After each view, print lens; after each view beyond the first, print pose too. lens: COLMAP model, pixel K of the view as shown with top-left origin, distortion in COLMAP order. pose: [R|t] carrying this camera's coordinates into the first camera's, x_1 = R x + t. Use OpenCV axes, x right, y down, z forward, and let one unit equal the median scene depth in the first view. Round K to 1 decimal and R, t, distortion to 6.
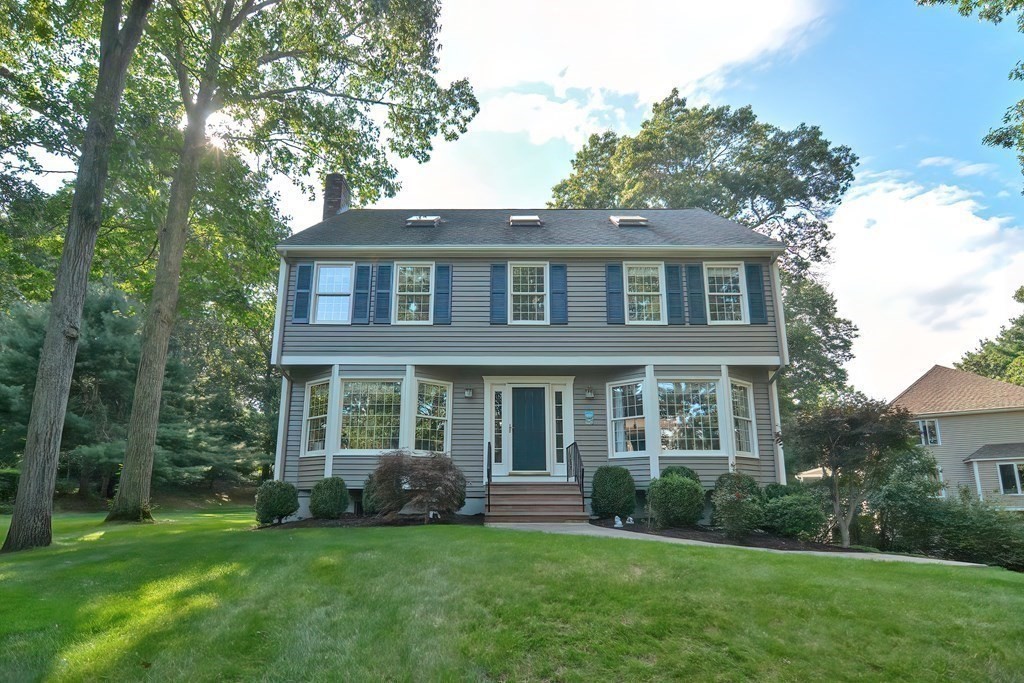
lens RADIAL K [[490.1, 0, 507.2], [0, 490.1, 345.5], [0, 0, 1]] dist [-0.001536, -0.014086]
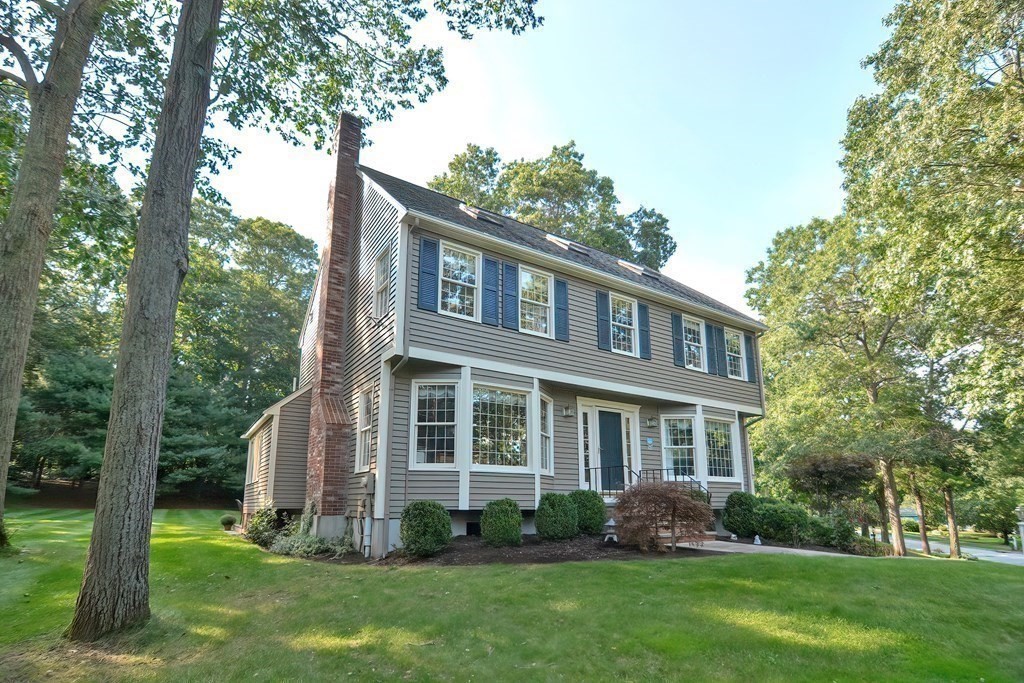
lens RADIAL K [[490.1, 0, 507.2], [0, 490.1, 345.5], [0, 0, 1]] dist [-0.001536, -0.014086]
pose [[0.835841, 0.166792, 0.523021, -0.735174], [-0.172043, 0.984319, -0.038958, 0.023789], [-0.521317, -0.057419, 0.851429, 0.216710]]
